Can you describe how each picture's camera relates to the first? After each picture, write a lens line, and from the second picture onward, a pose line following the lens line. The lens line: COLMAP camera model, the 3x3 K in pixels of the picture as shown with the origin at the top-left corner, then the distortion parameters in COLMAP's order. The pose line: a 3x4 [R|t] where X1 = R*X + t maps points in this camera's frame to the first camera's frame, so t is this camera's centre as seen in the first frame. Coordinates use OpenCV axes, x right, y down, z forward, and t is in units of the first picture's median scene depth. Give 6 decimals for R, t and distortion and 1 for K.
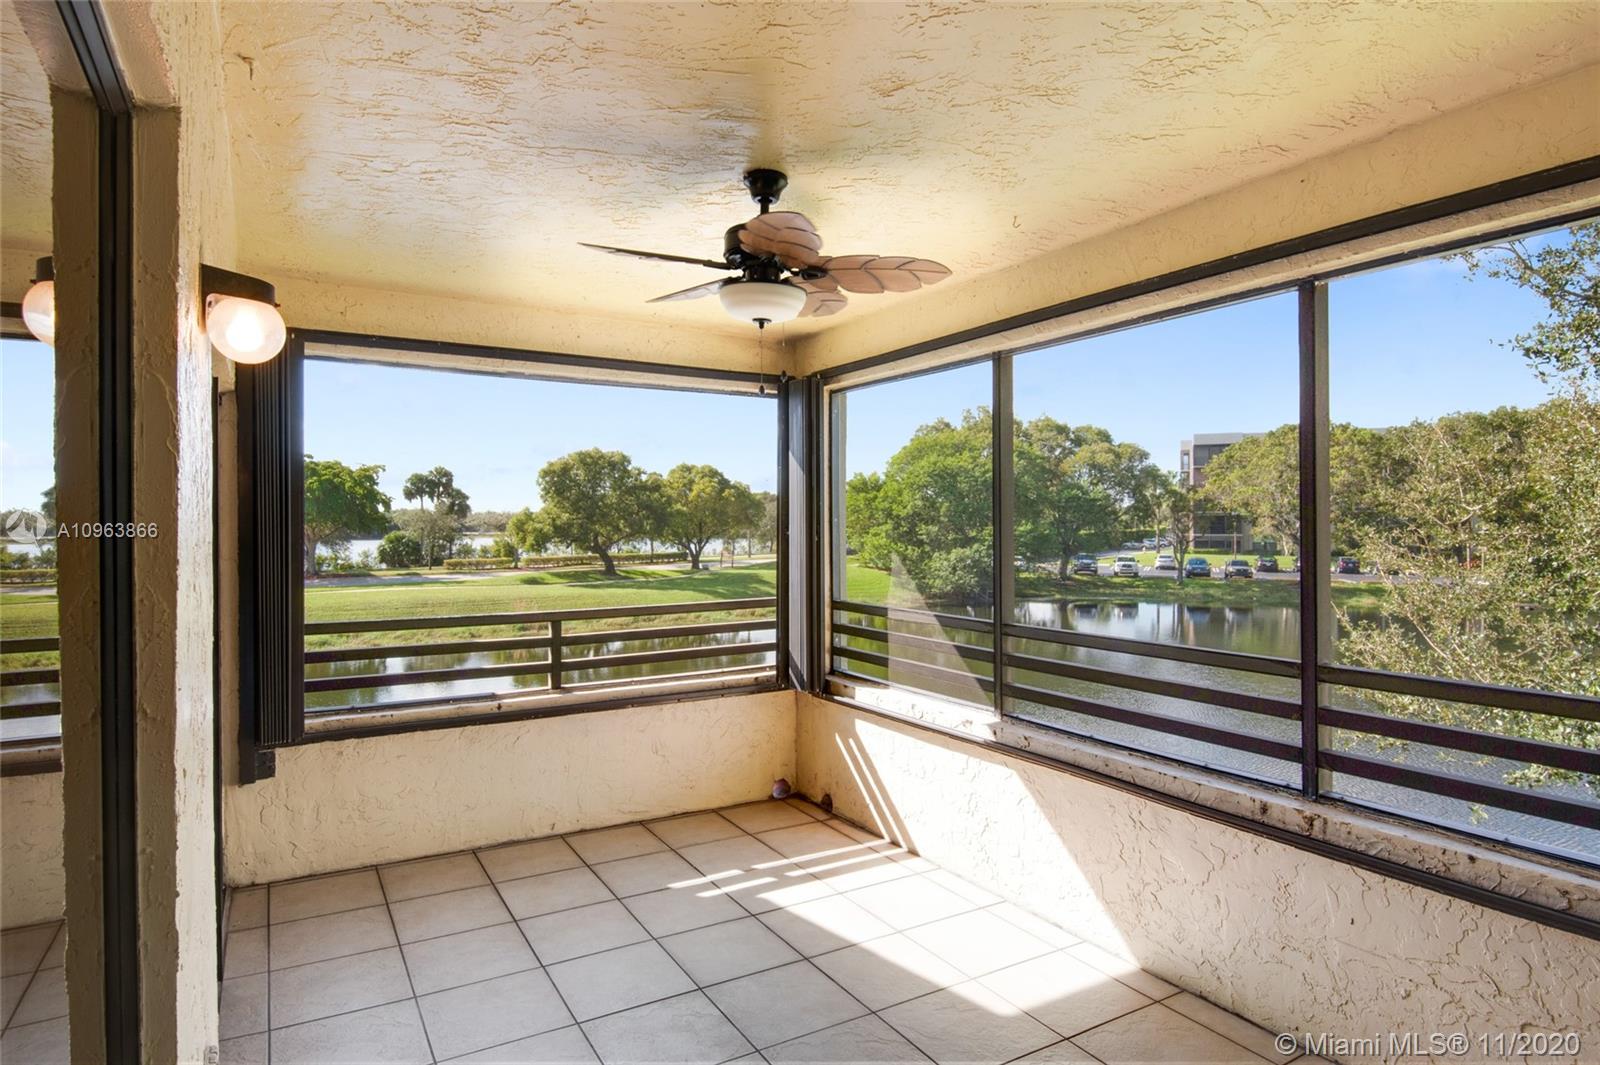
lens RADIAL K [[883.3, 0, 777.6], [0, 883.3, 522.8], [0, 0, 1]] dist [0.013951, -0.013317]
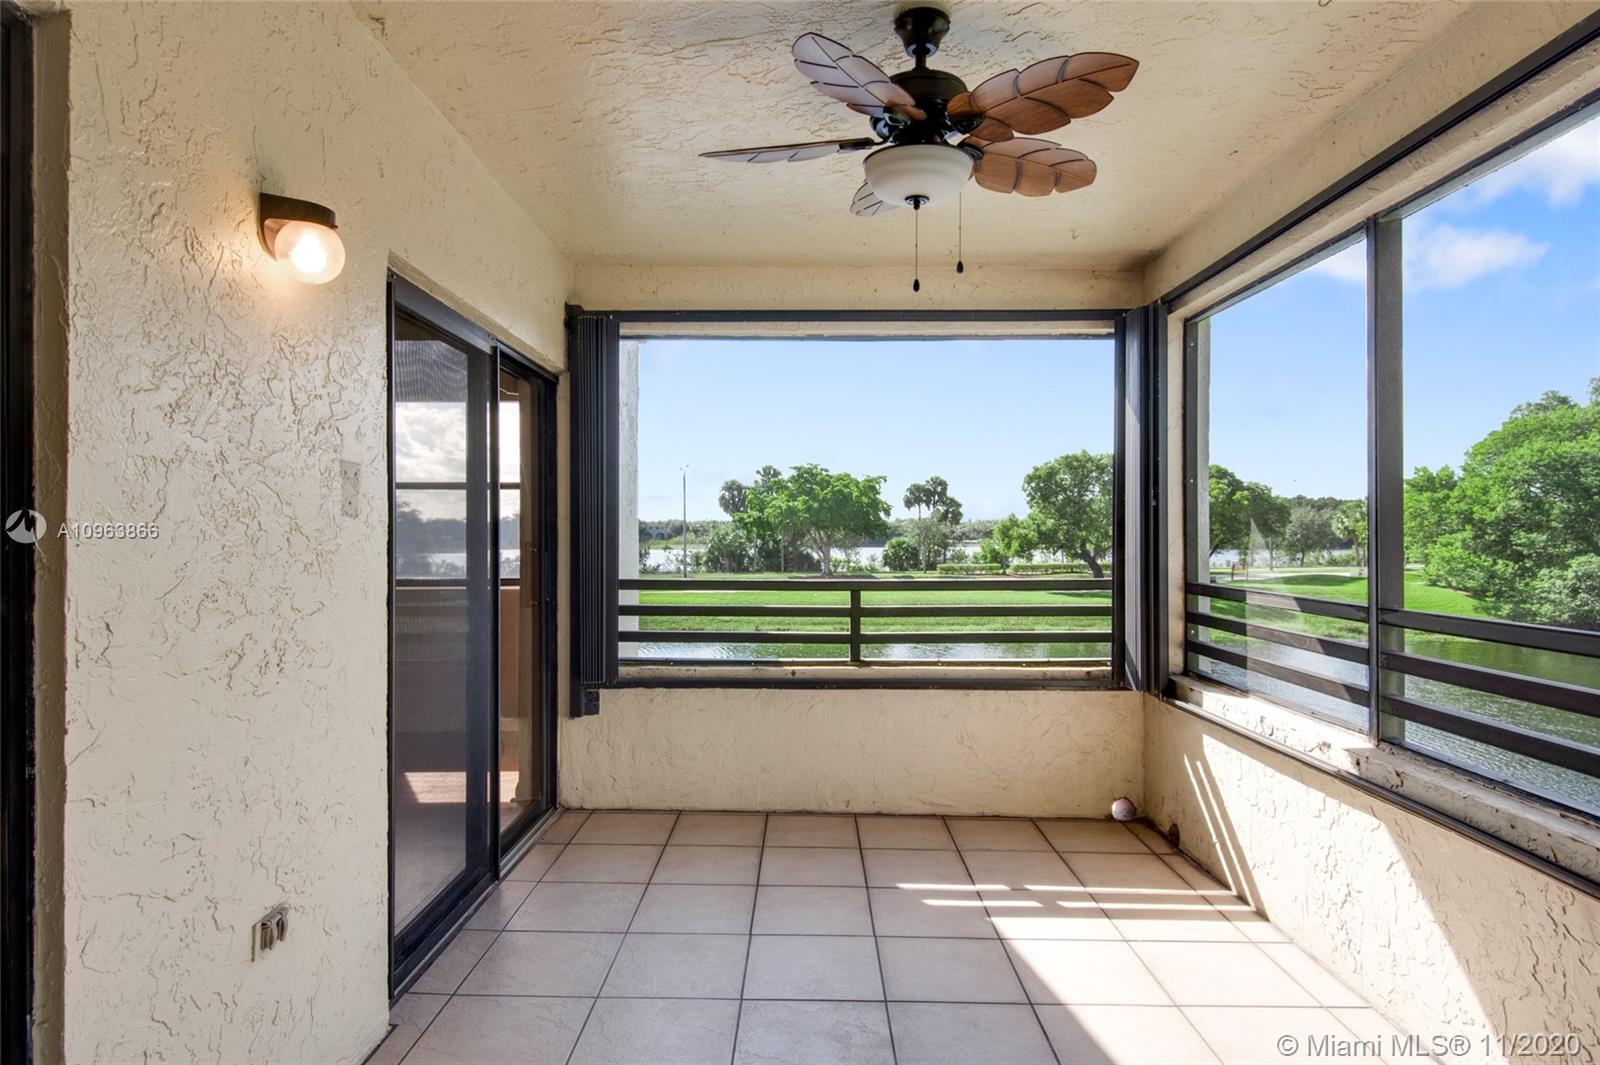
lens RADIAL K [[883.8, 0, 795.5], [0, 883.8, 530.0], [0, 0, 1]] dist [0.036796, -0.026924]
pose [[0.862114, 0.002518, -0.506709, 0.162633], [-0.003642, 0.999993, -0.001228, 0.041988], [0.506702, 0.002904, 0.862116, 0.125221]]
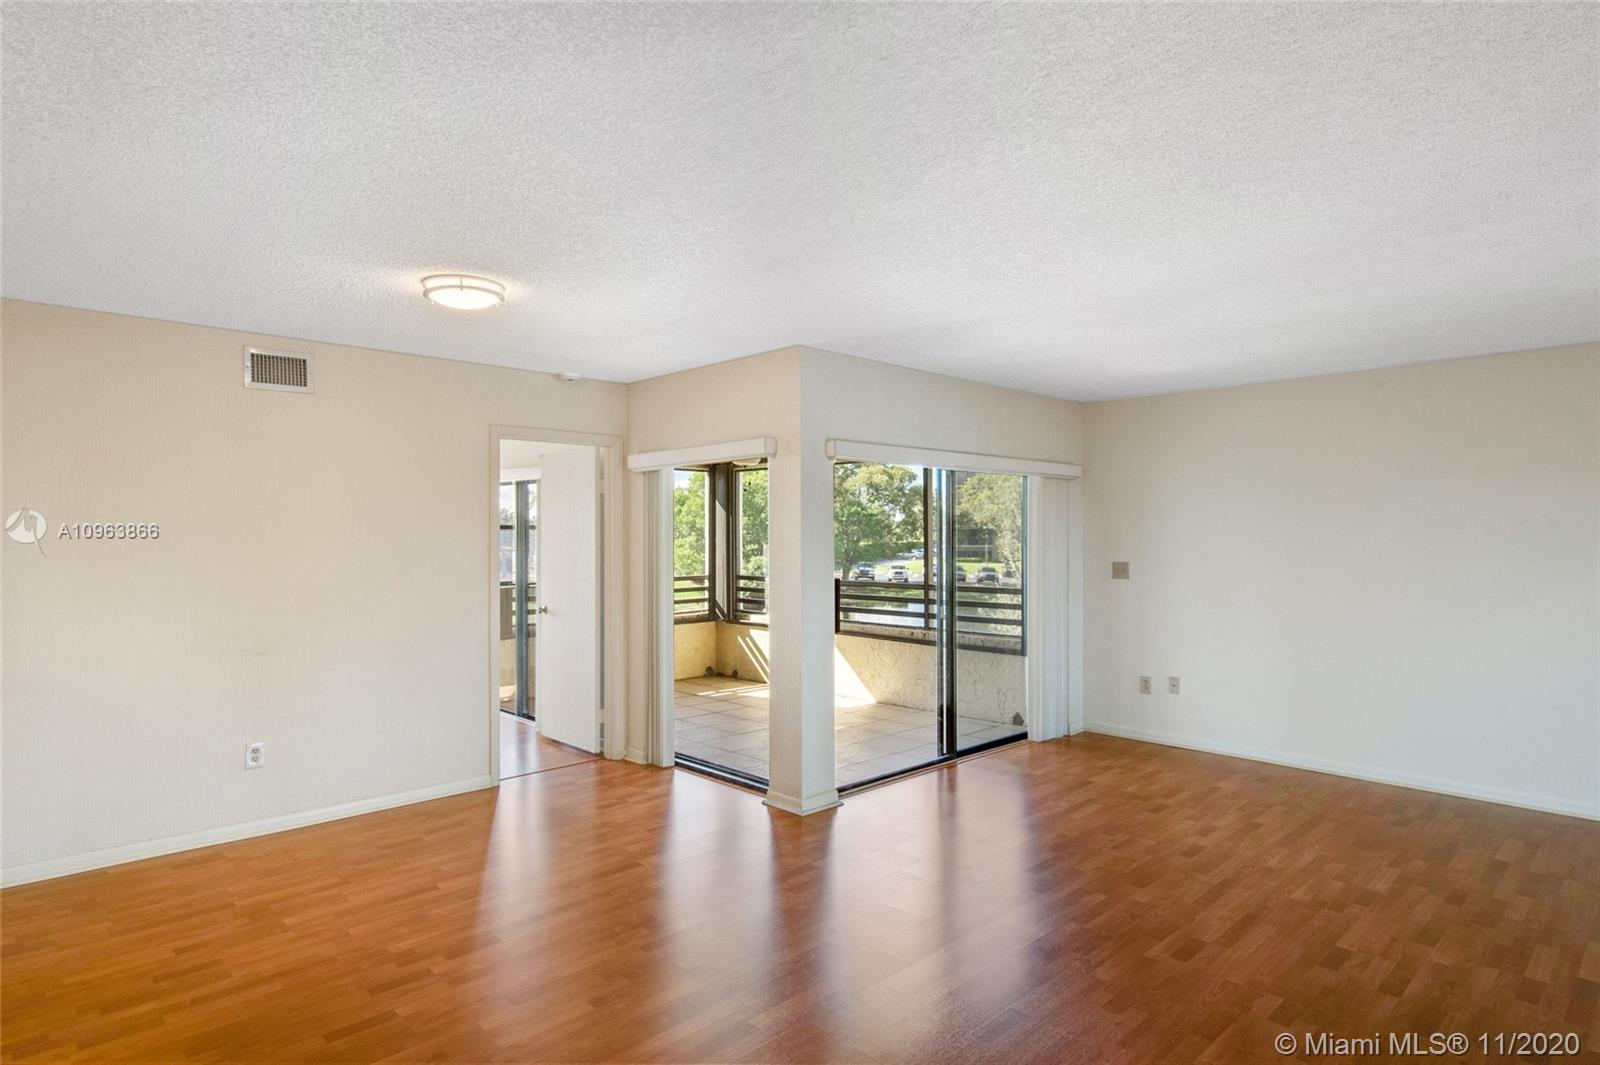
lens RADIAL K [[883.8, 0, 804.8], [0, 883.8, 531.4], [0, 0, 1]] dist [0.036796, -0.026924]
pose [[0.964661, 0.003622, 0.263471, -0.309163], [-0.002646, 0.999988, -0.004060, -0.002753], [-0.263482, 0.003220, 0.964659, -0.943200]]
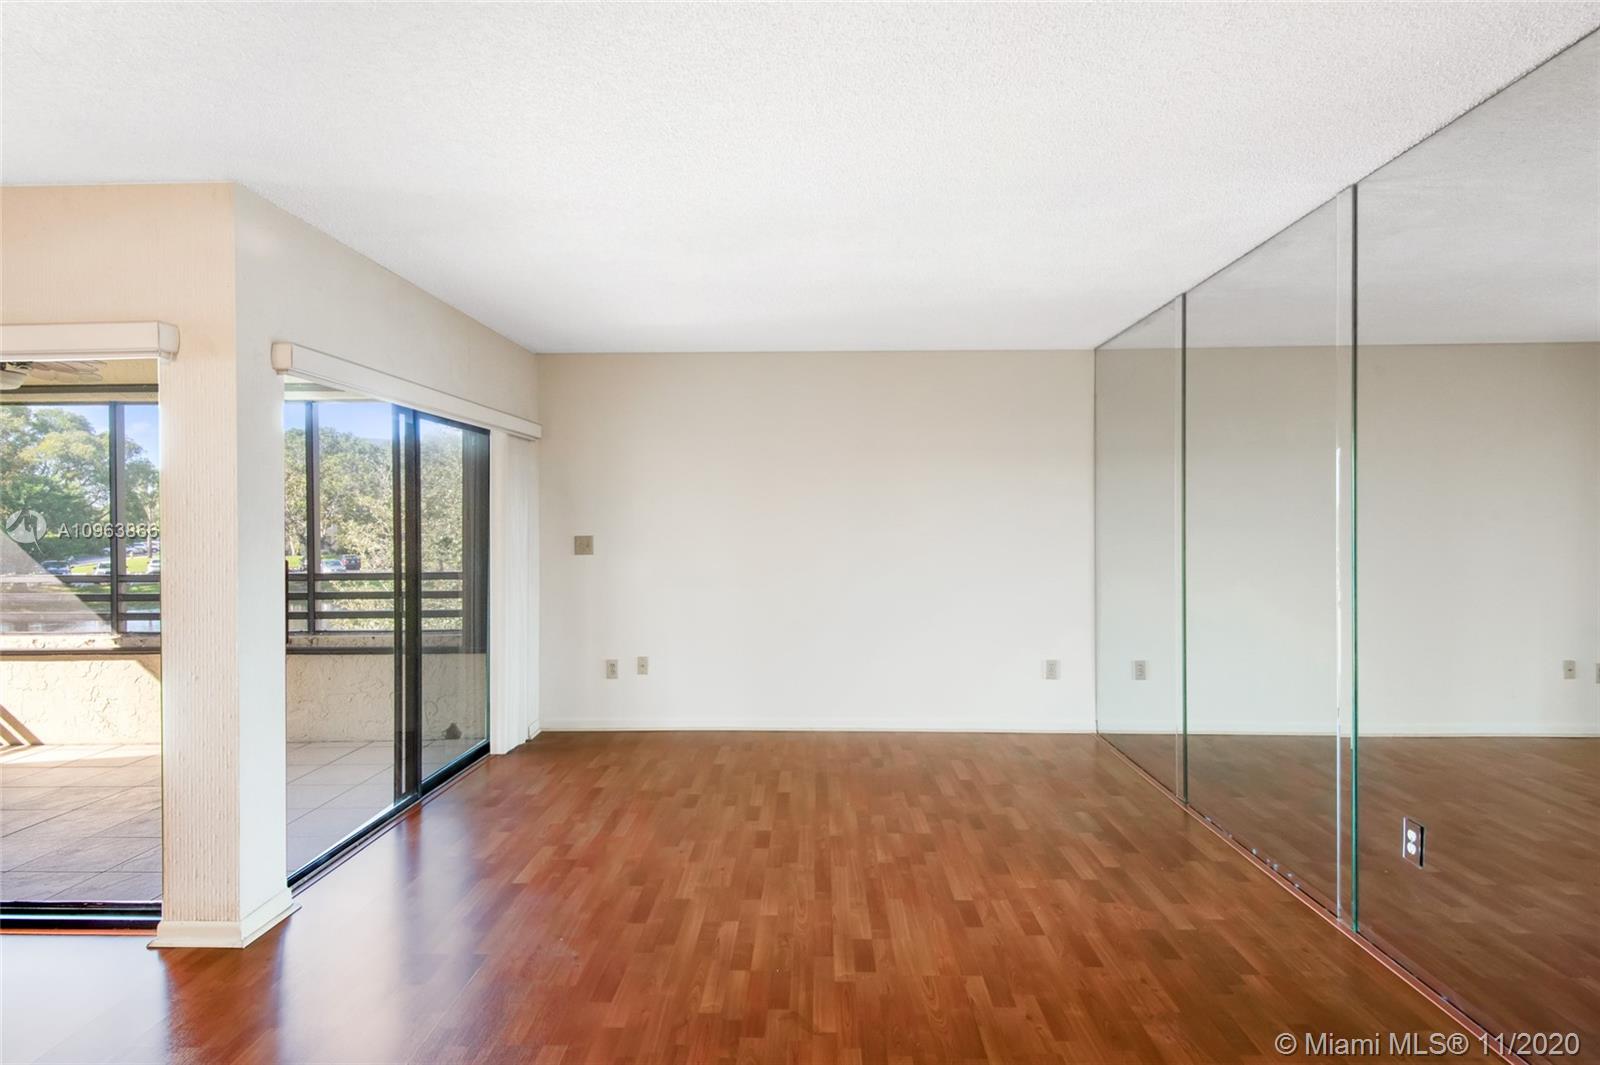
lens RADIAL K [[883.8, 0, 803.4], [0, 883.8, 522.4], [0, 0, 1]] dist [0.036796, -0.026924]
pose [[0.505360, 0.000142, 0.862909, -0.381203], [0.002421, 0.999996, -0.001582, 0.020319], [-0.862905, 0.002889, 0.505357, -0.646114]]
